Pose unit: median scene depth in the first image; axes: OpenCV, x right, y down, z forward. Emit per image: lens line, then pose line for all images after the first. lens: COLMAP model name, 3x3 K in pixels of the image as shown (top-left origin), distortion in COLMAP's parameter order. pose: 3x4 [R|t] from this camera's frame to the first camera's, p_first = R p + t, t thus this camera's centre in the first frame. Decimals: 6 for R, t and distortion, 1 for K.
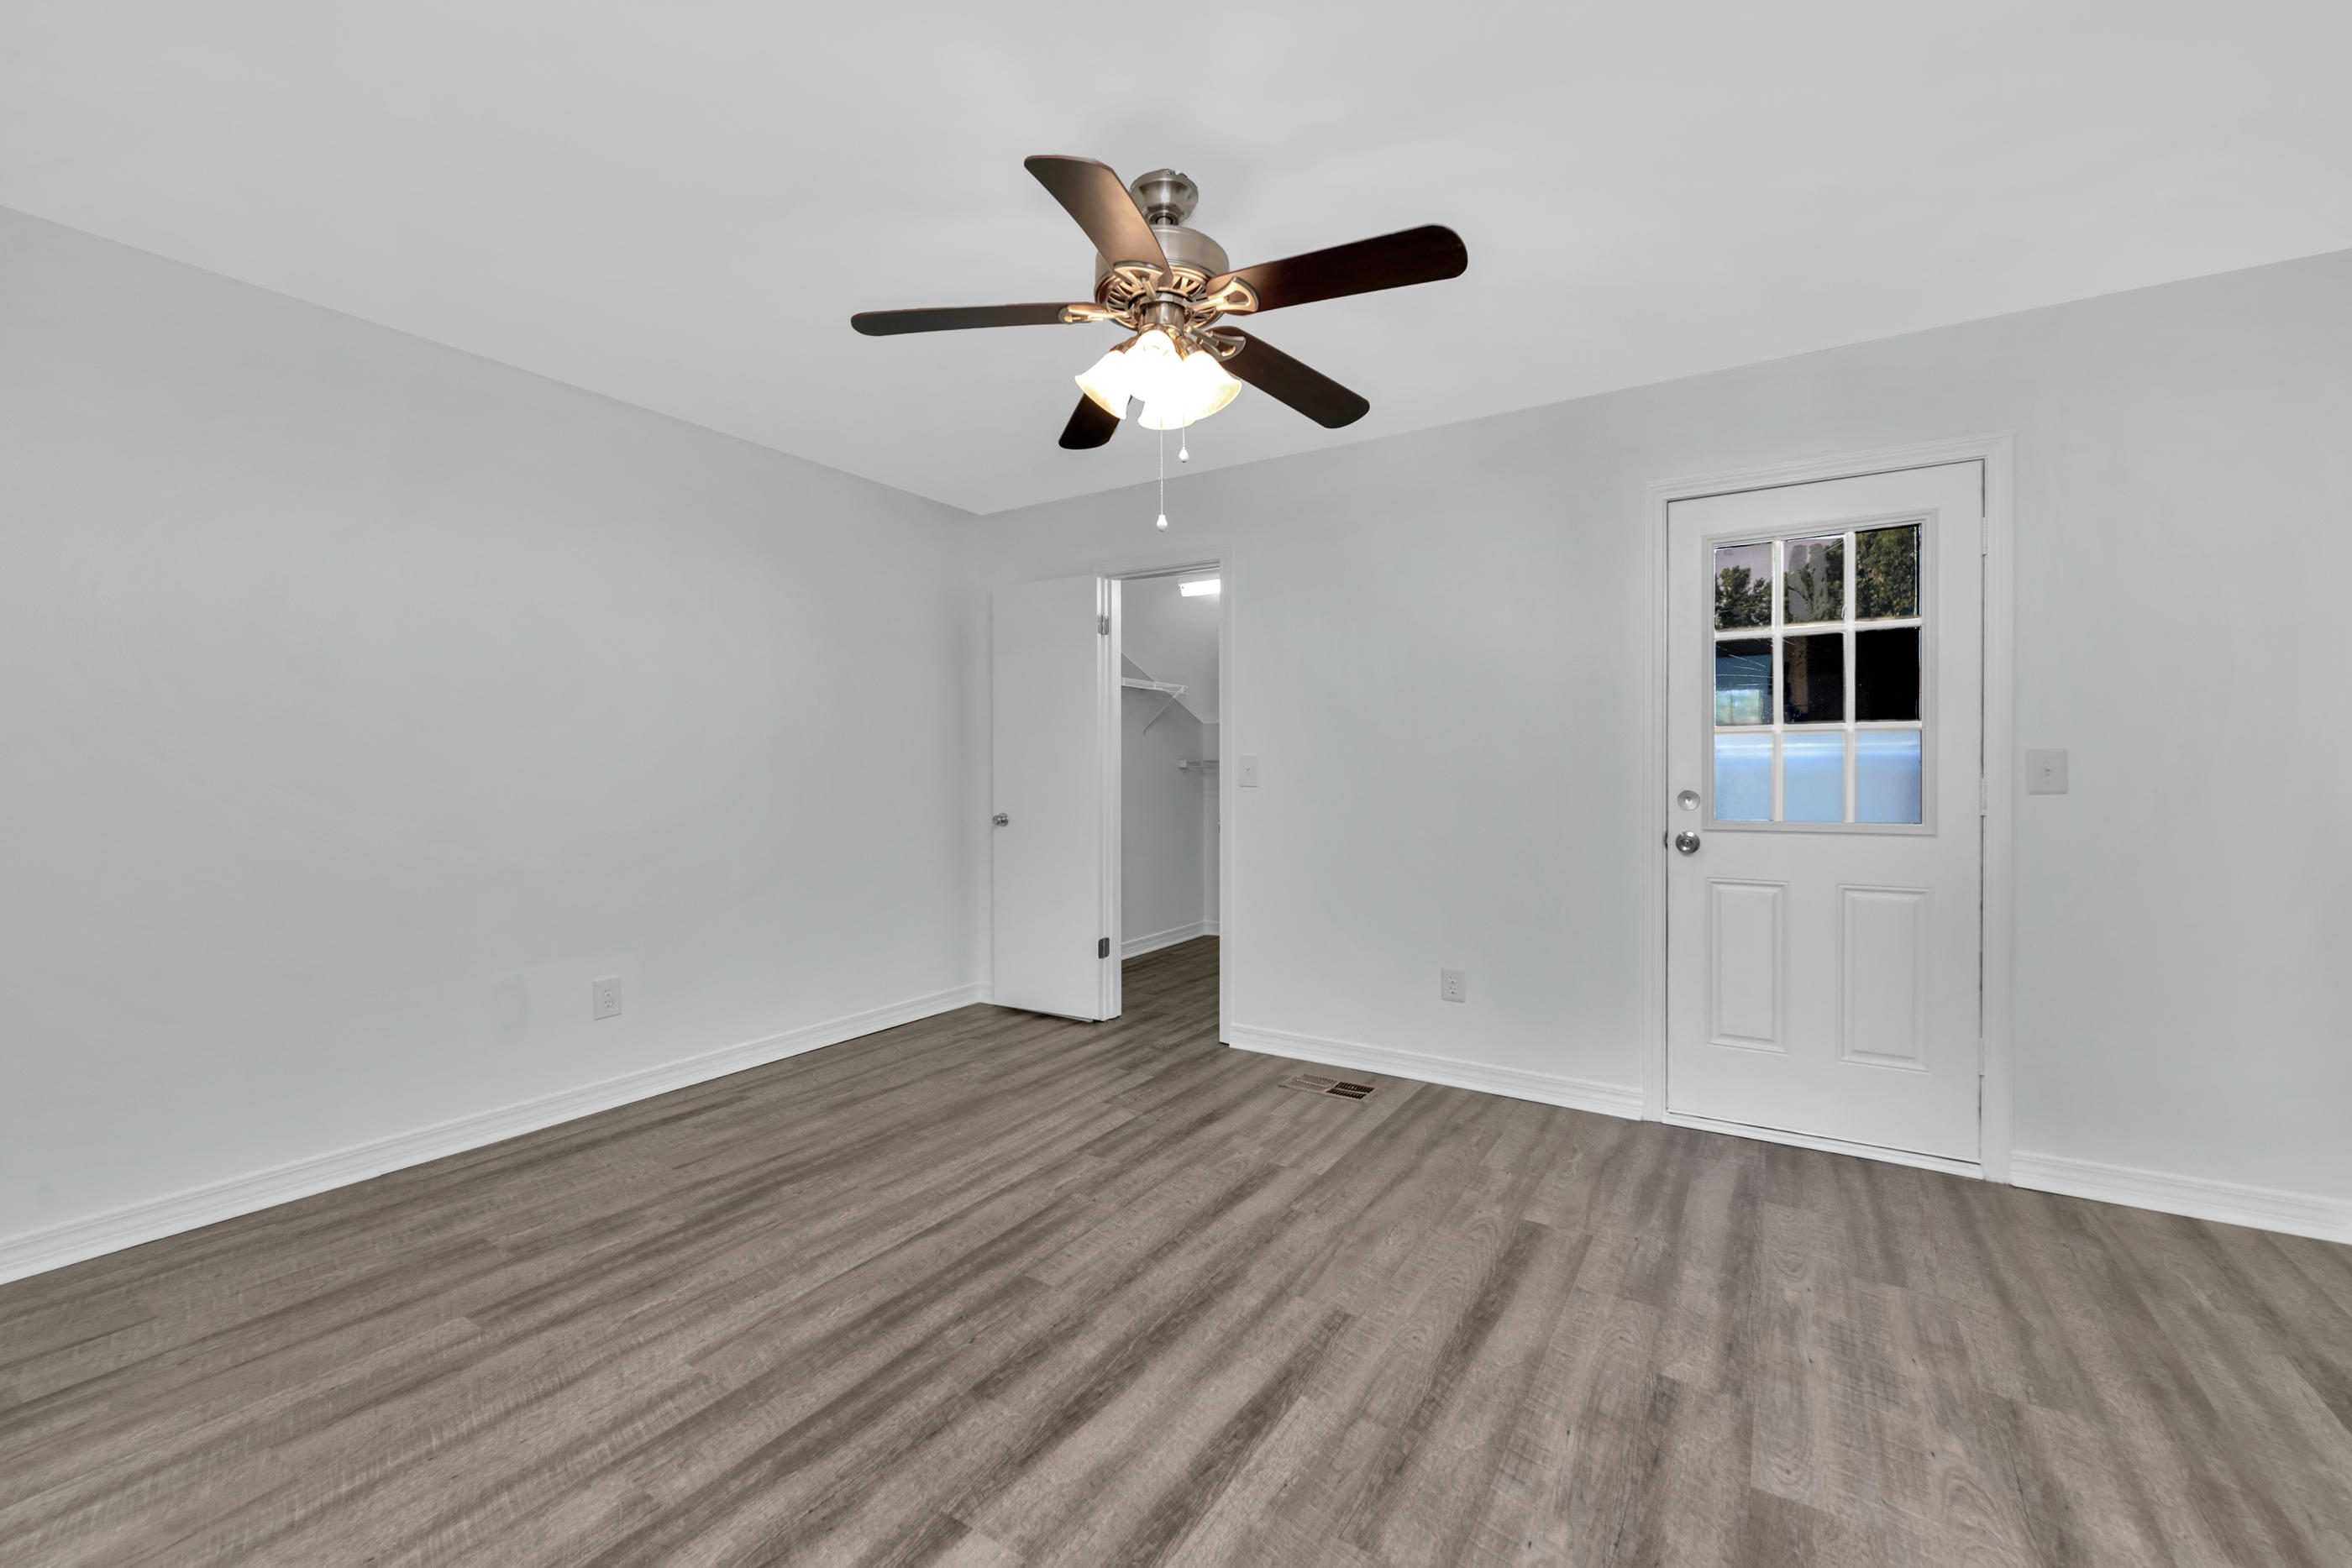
lens RADIAL K [[959.4, 0, 1176.0], [0, 959.4, 775.3], [0, 0, 1]] dist [-0.001180, -0.005319]
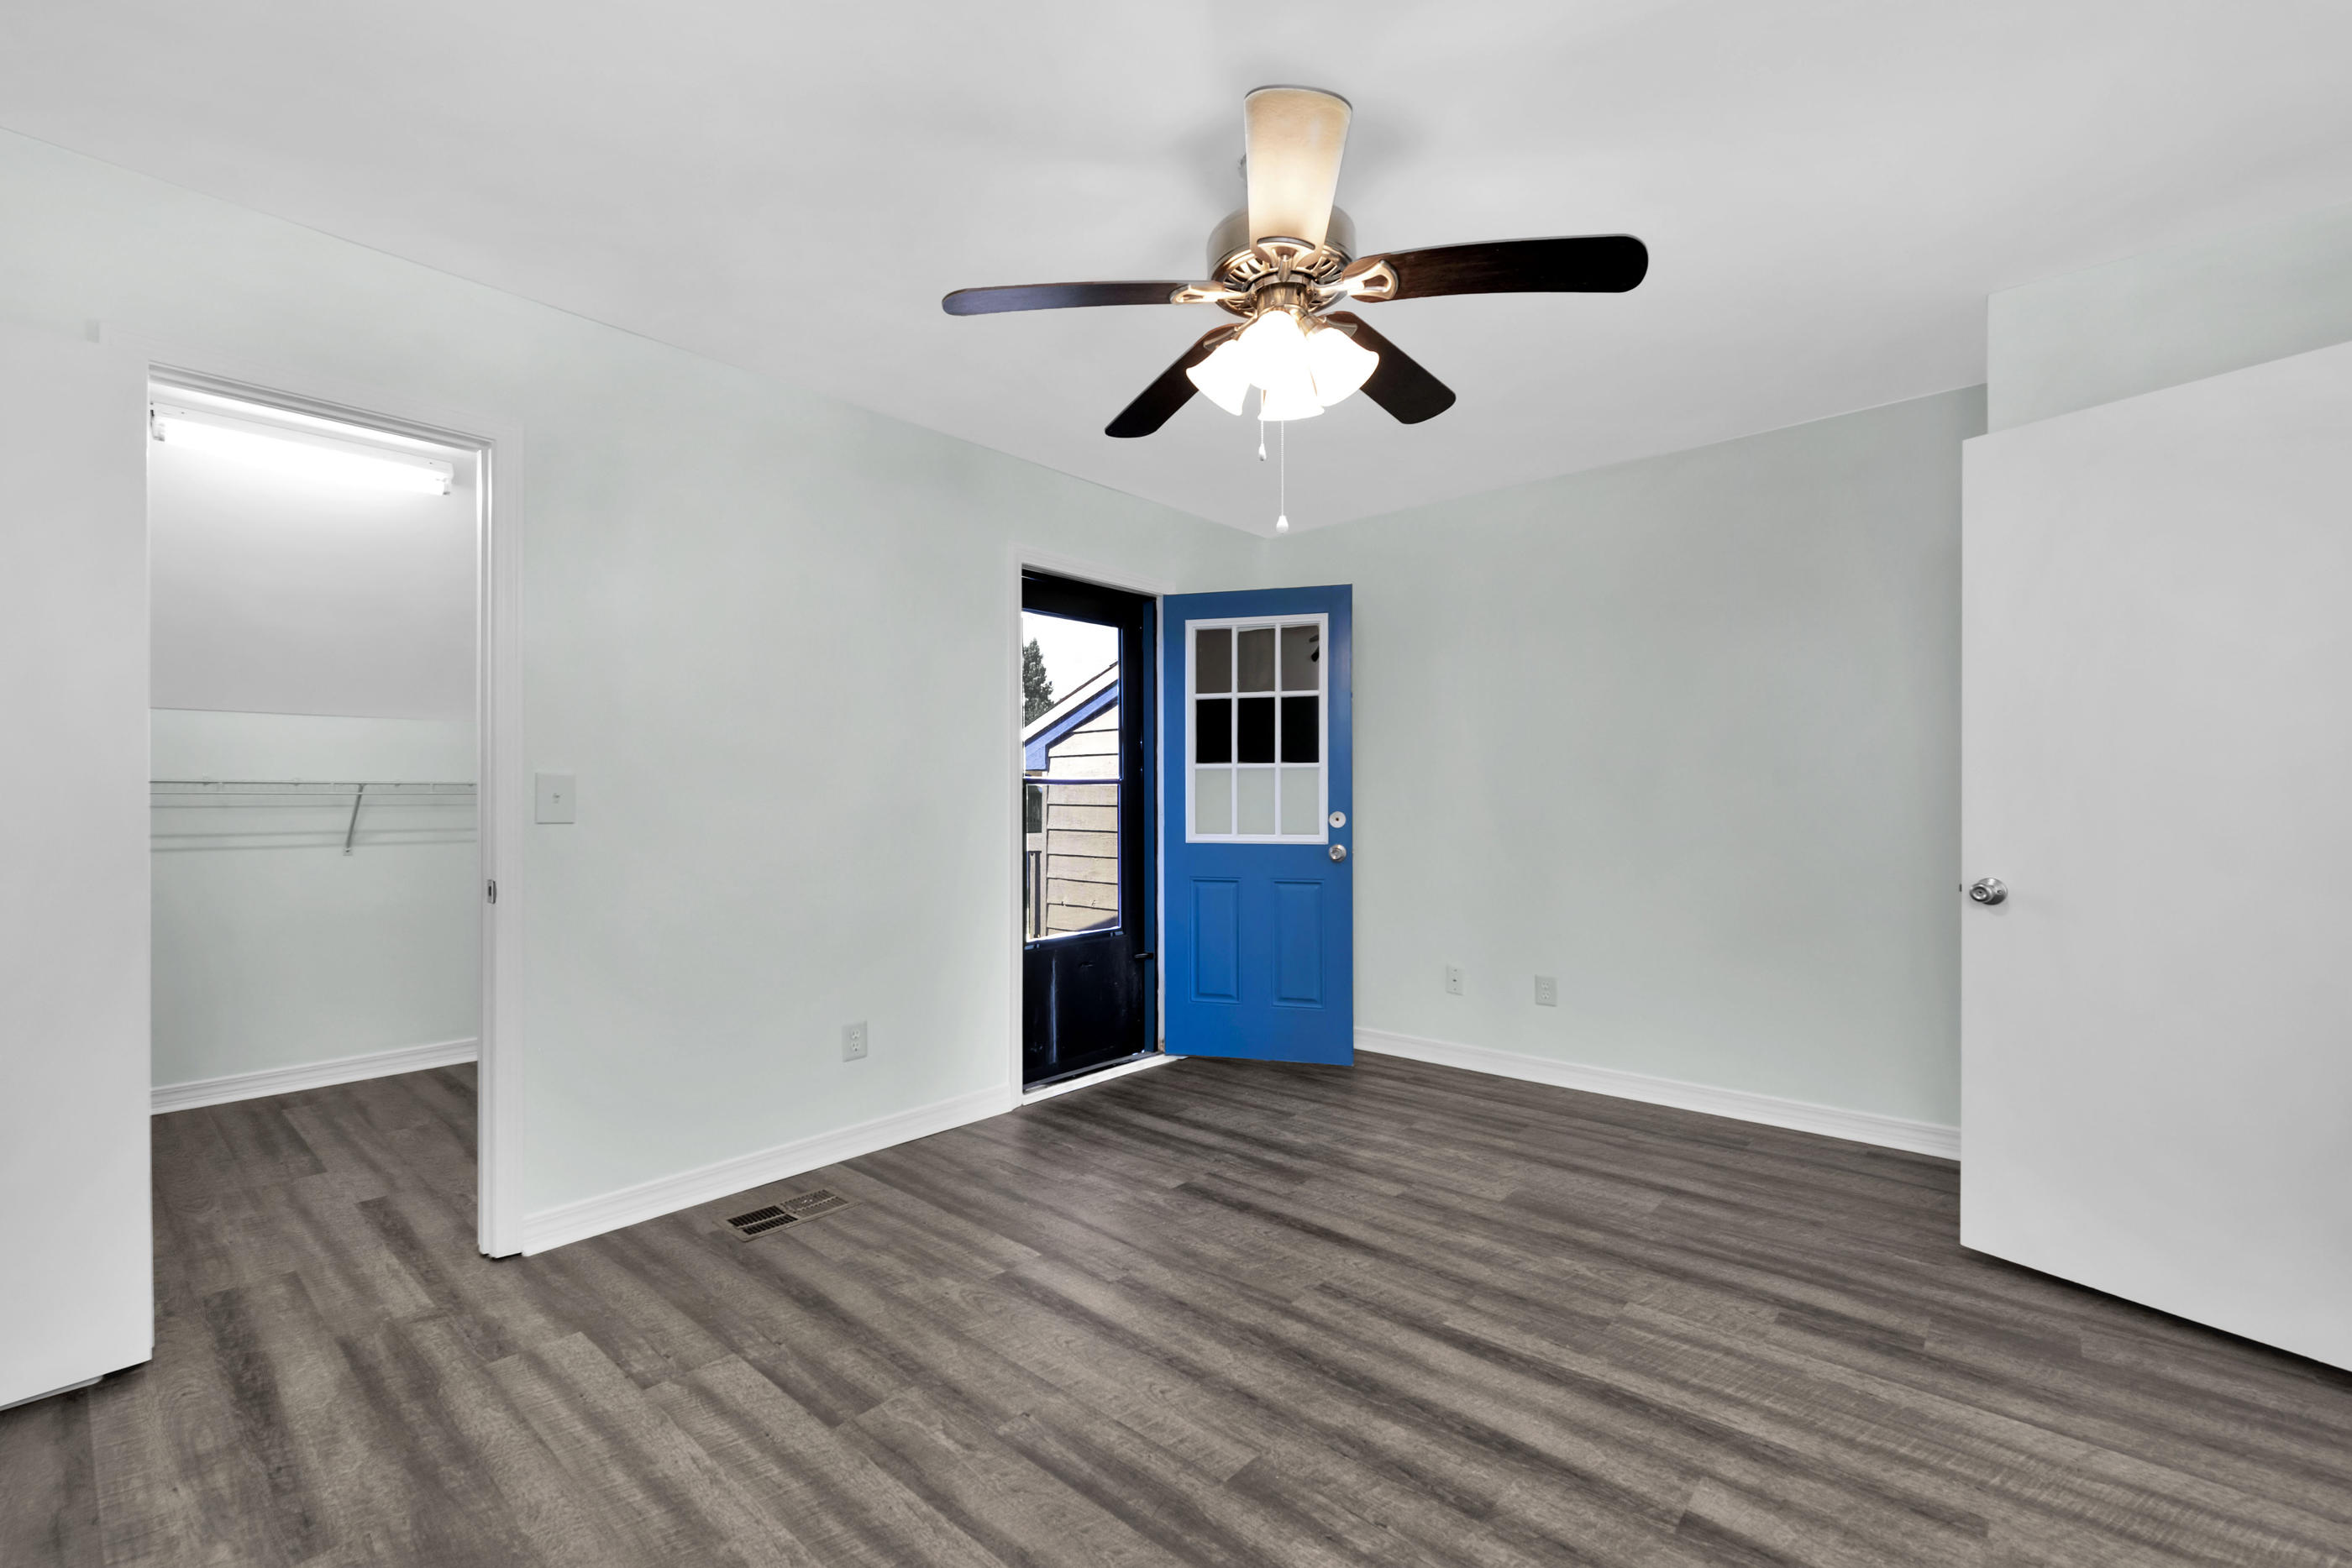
lens RADIAL K [[1005.0, 0, 1176.0], [0, 1005.0, 784.0], [0, 0, 1]] dist [-0.001840, -0.000002]
pose [[0.153082, 0.009101, 0.988172, -0.865118], [0.007940, 0.999914, -0.010439, -0.005428], [-0.988182, 0.009444, 0.152997, 0.850417]]
